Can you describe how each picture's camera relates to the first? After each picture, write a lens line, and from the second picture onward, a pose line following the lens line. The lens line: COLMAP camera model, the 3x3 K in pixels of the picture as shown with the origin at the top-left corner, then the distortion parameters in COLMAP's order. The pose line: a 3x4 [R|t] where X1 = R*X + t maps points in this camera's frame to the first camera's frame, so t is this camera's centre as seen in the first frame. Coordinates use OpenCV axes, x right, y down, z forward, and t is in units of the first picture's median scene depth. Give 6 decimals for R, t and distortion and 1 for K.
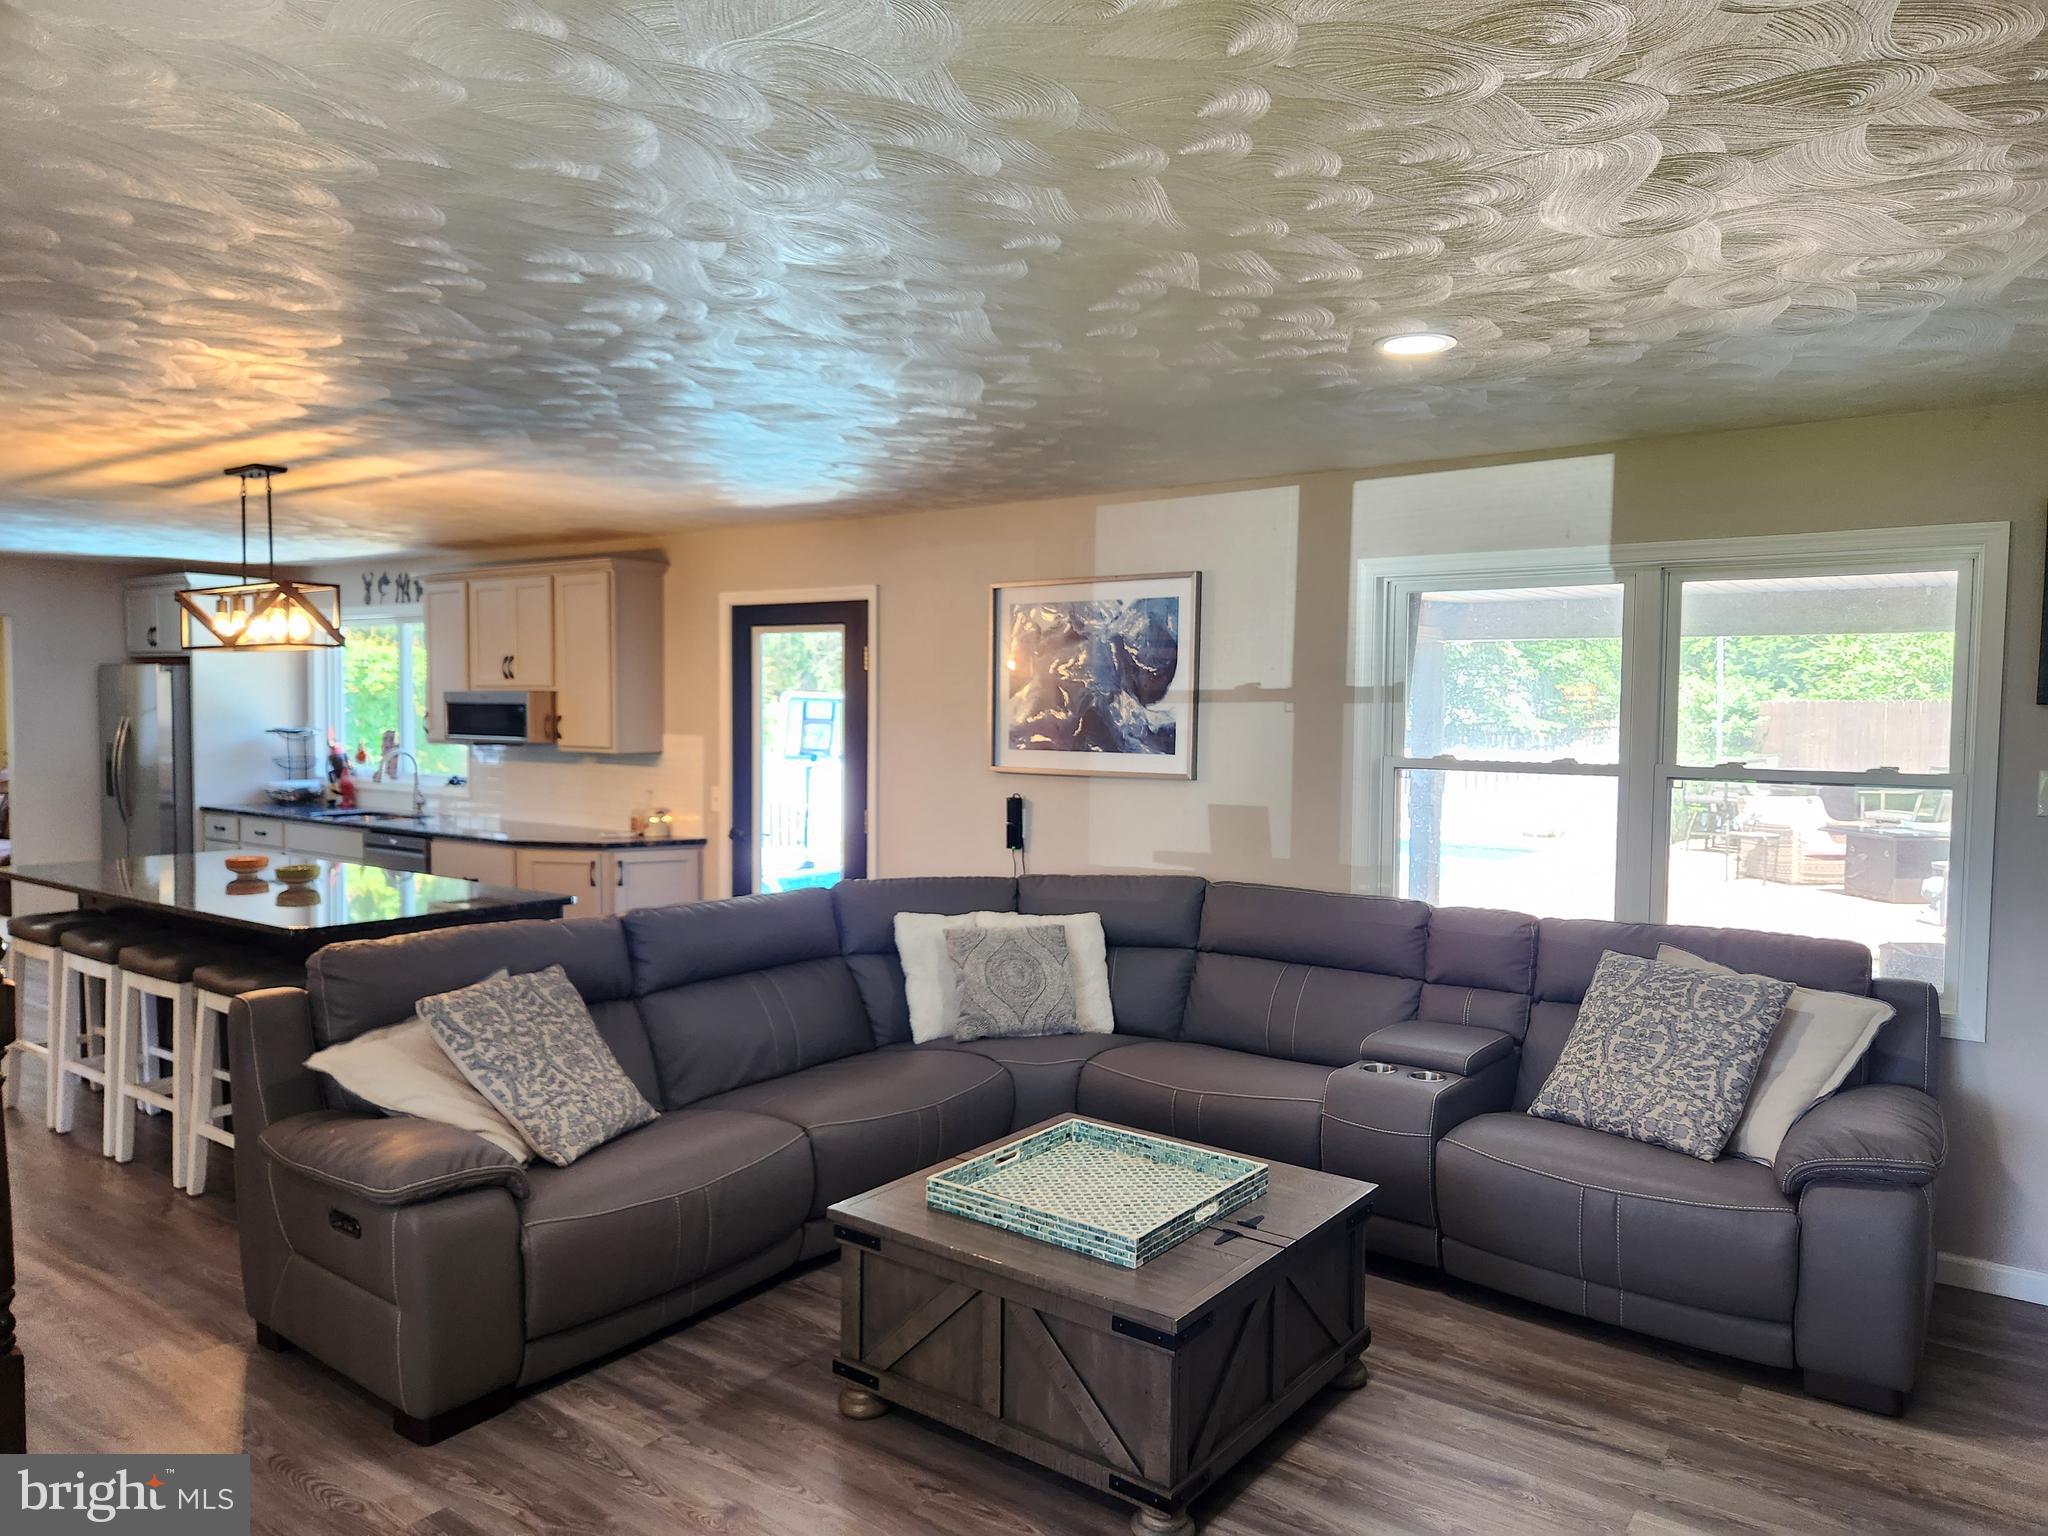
lens RADIAL K [[1369.4, 0, 1040.3], [0, 1369.4, 777.2], [0, 0, 1]] dist [0.080437, -0.066720]
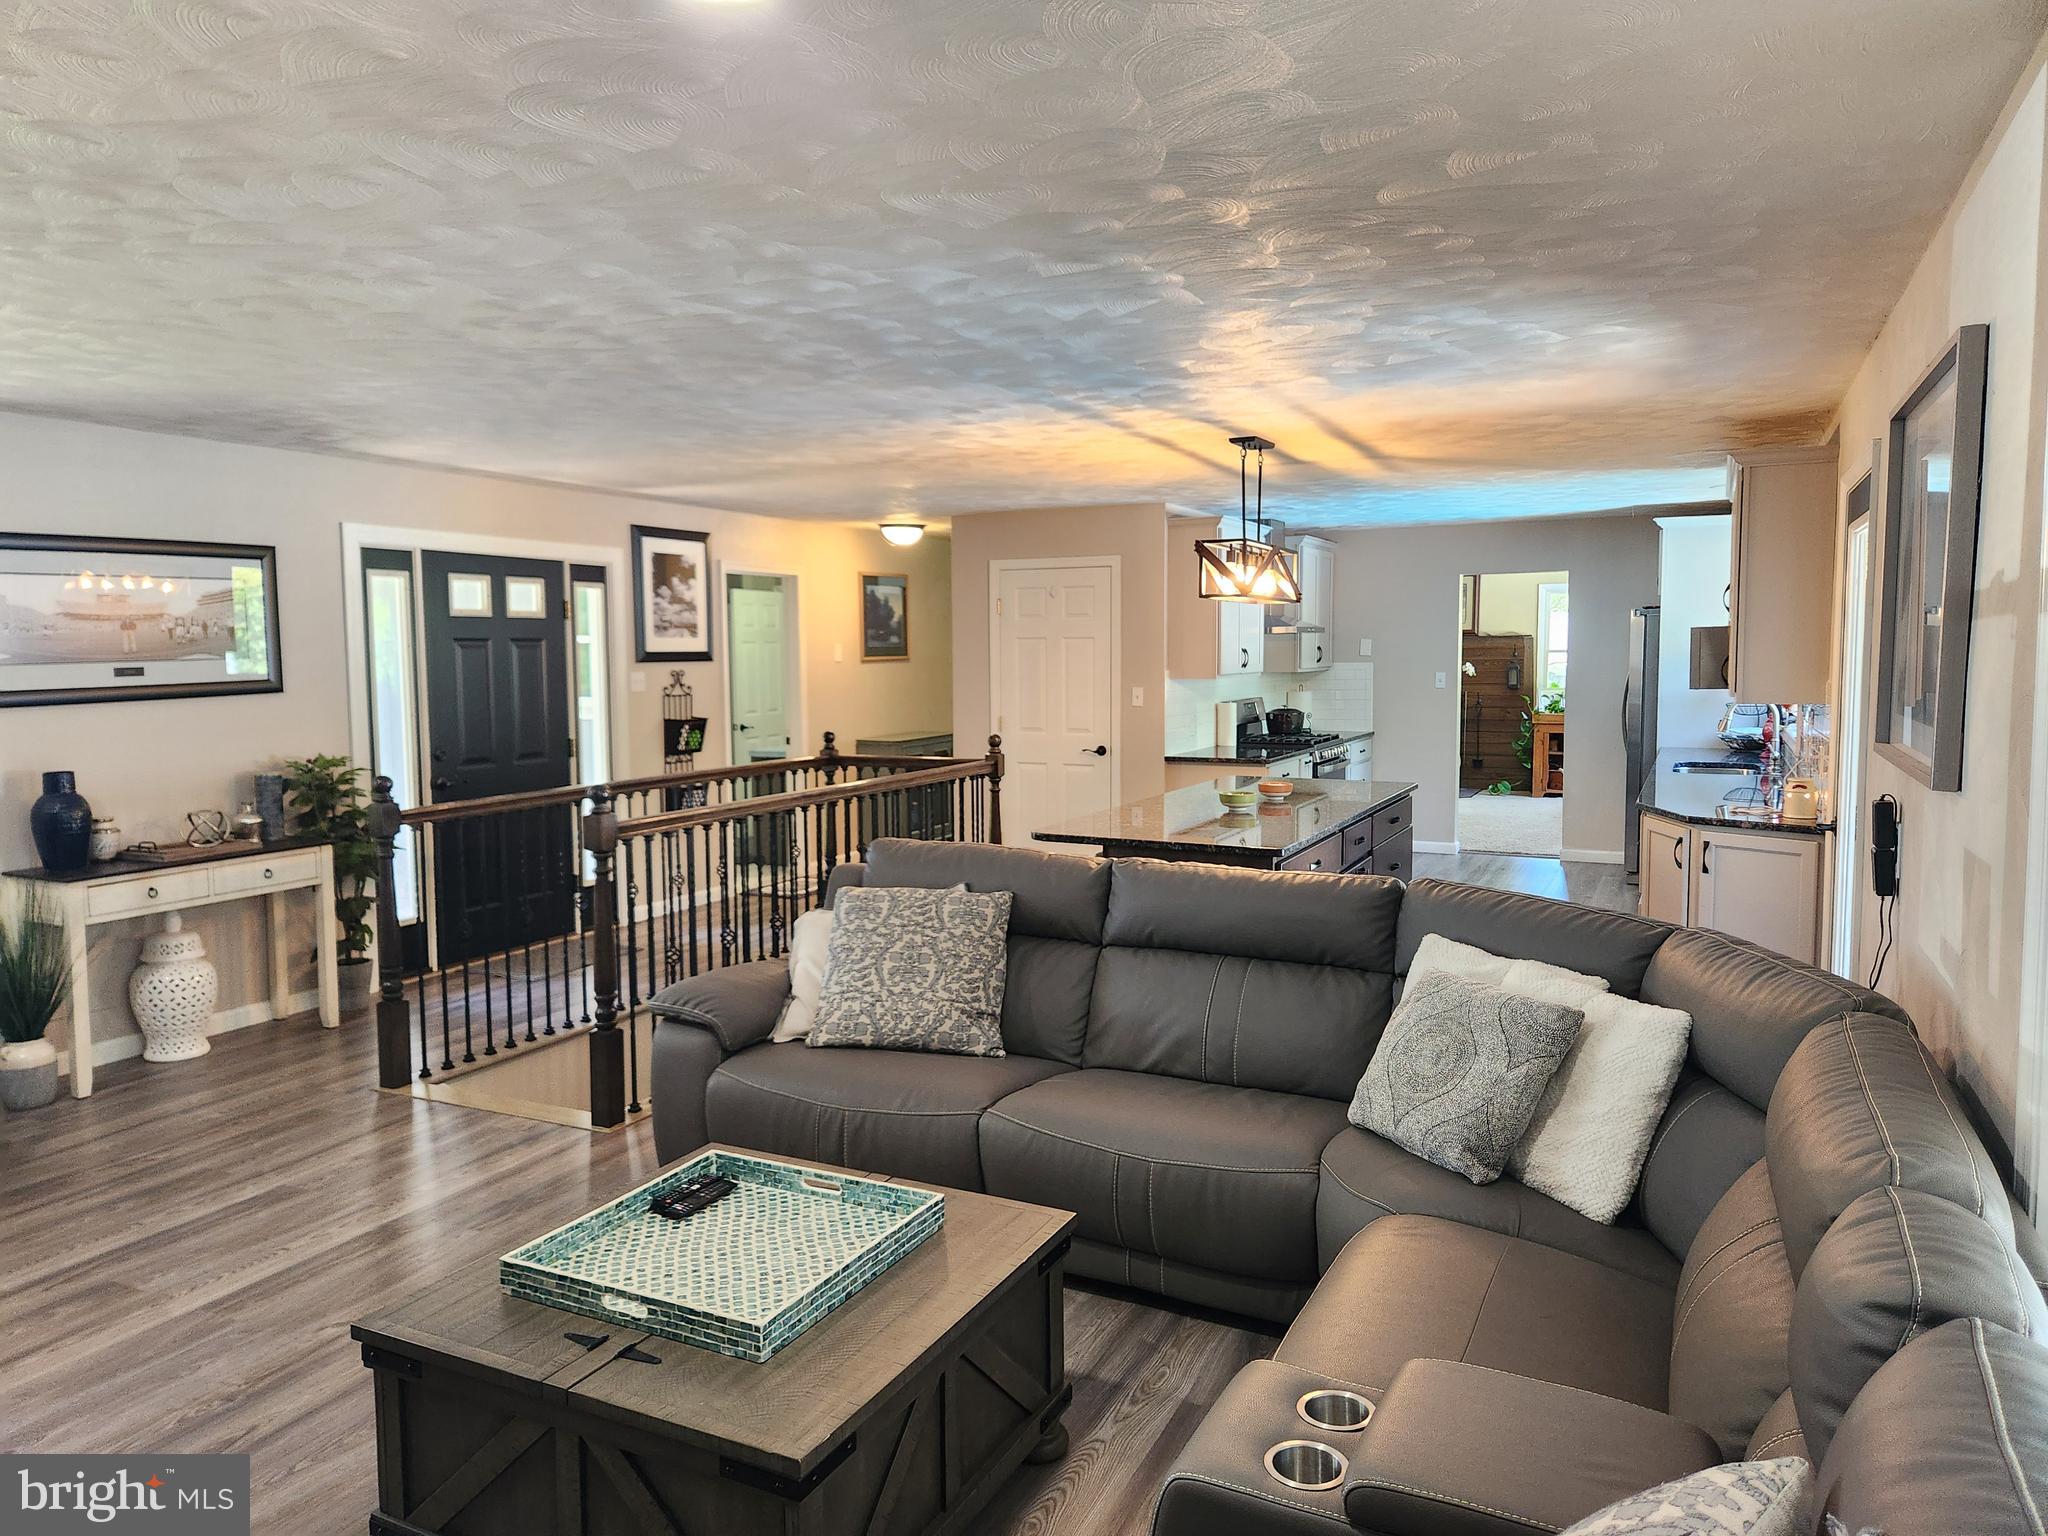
lens RADIAL K [[1369.4, 0, 1019.5], [0, 1369.4, 757.4], [0, 0, 1]] dist [0.080437, -0.066720]
pose [[0.168294, 0.067659, -0.983412, 0.389960], [-0.040940, 0.997261, 0.061606, -0.018770], [0.984886, 0.029893, 0.170603, 0.470824]]
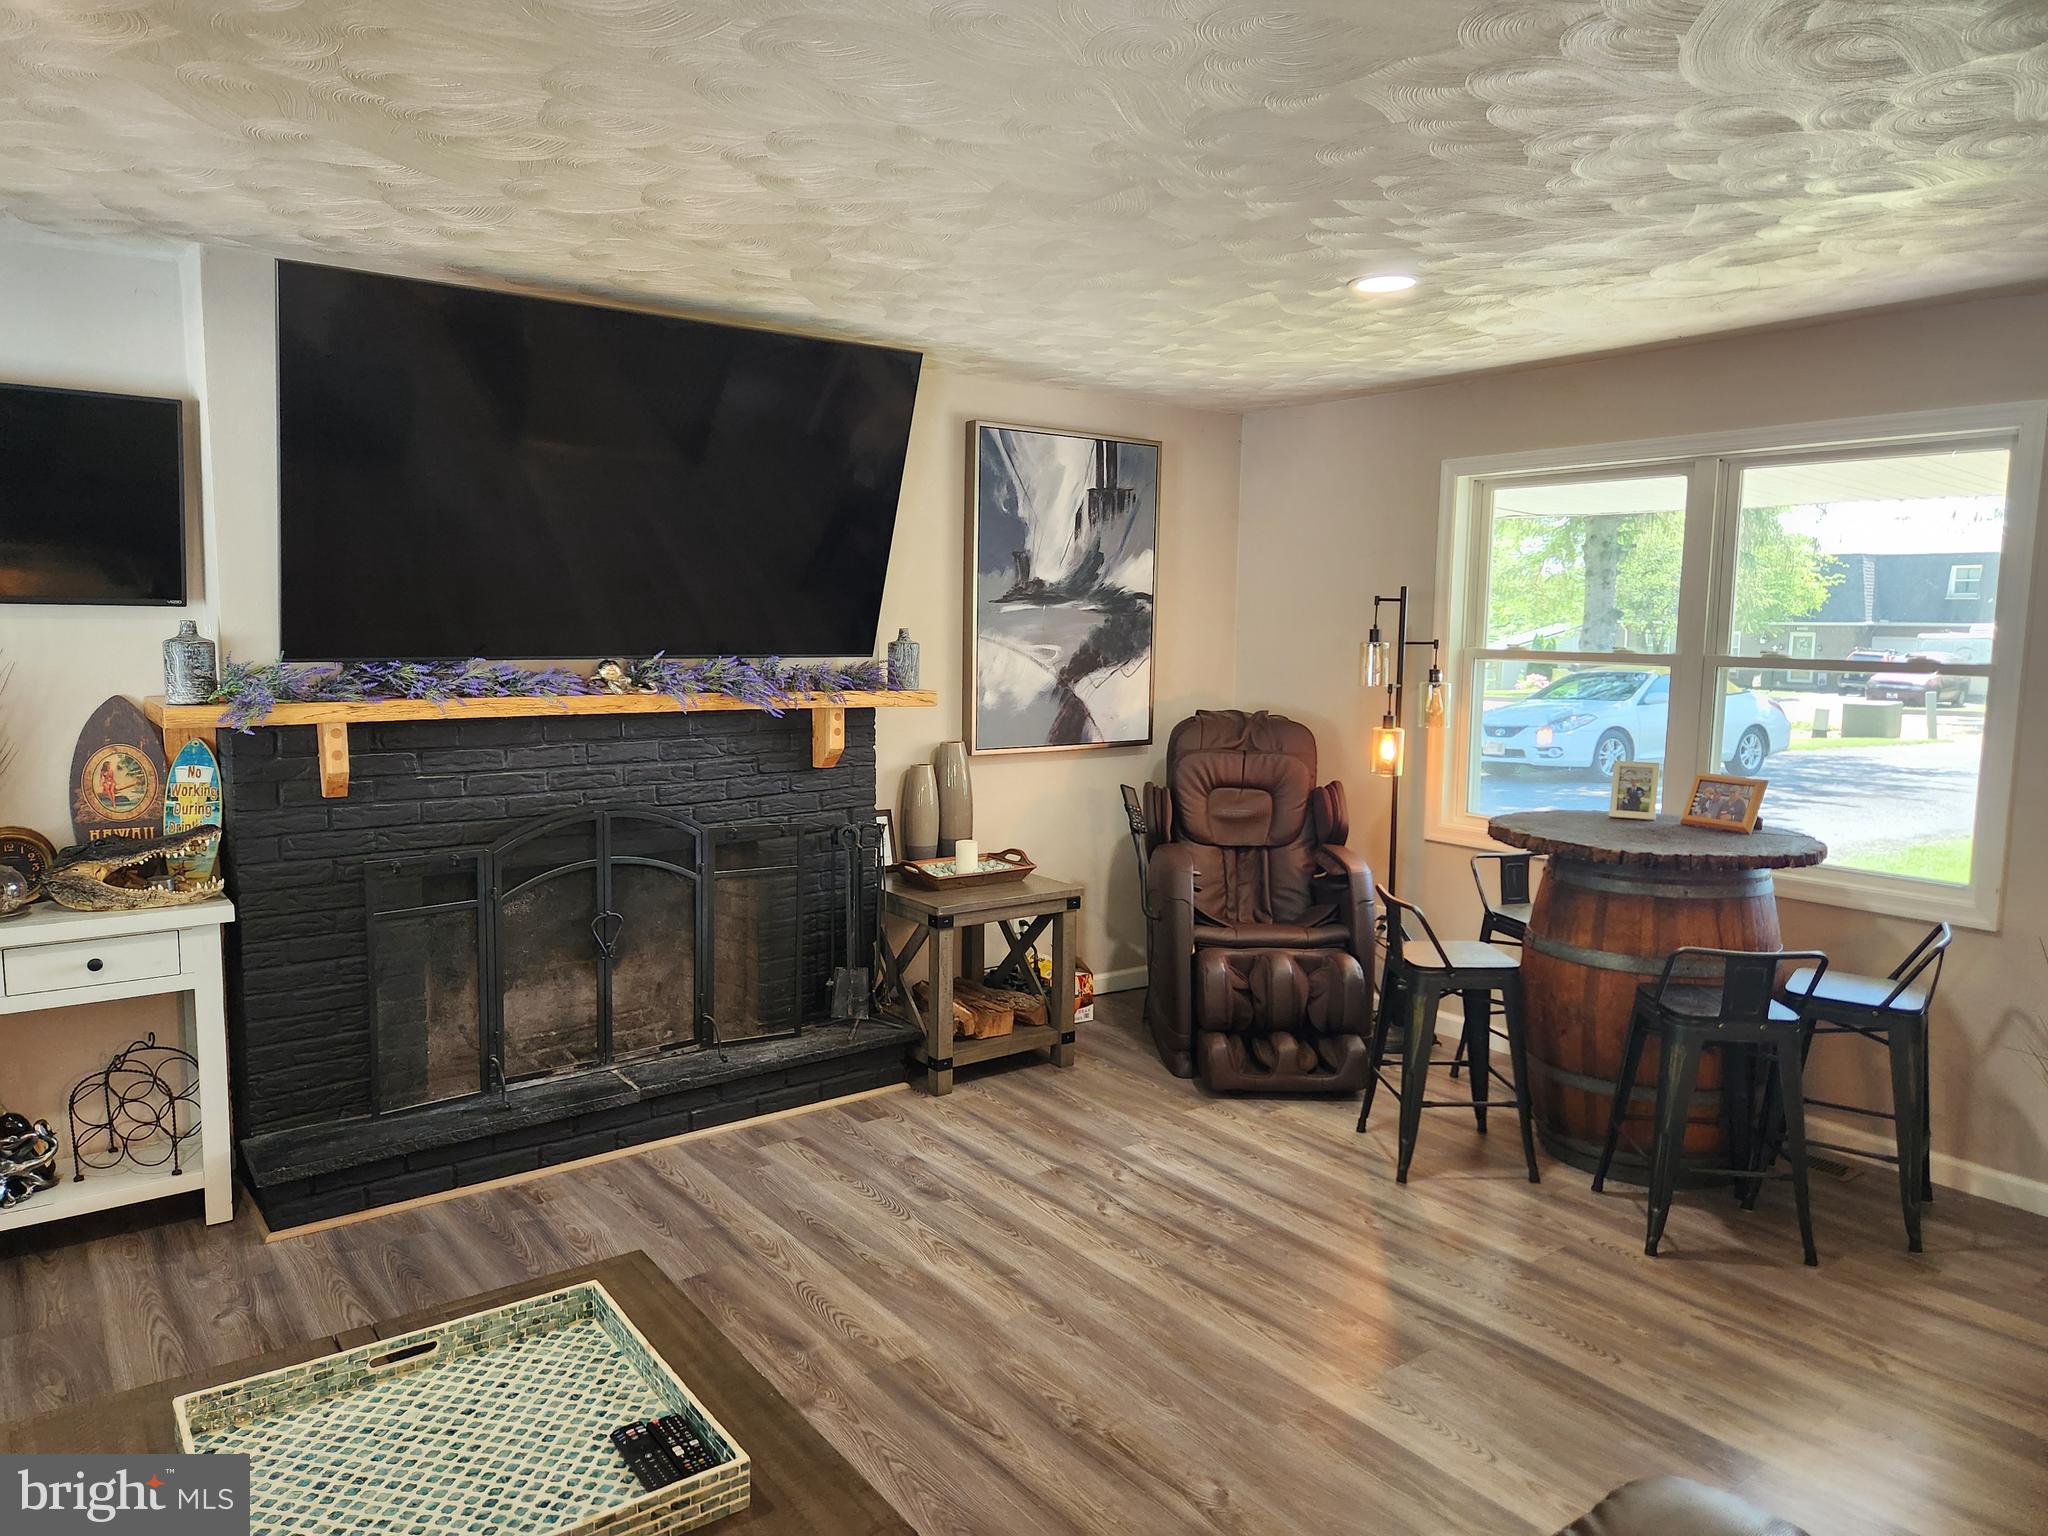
lens RADIAL K [[1369.4, 0, 1016.0], [0, 1369.4, 771.0], [0, 0, 1]] dist [0.080437, -0.066720]
pose [[-0.956089, -0.057585, 0.287365, -0.149062], [-0.009137, 0.985887, 0.167161, -0.034269], [-0.292935, 0.157195, -0.943122, 0.659558]]
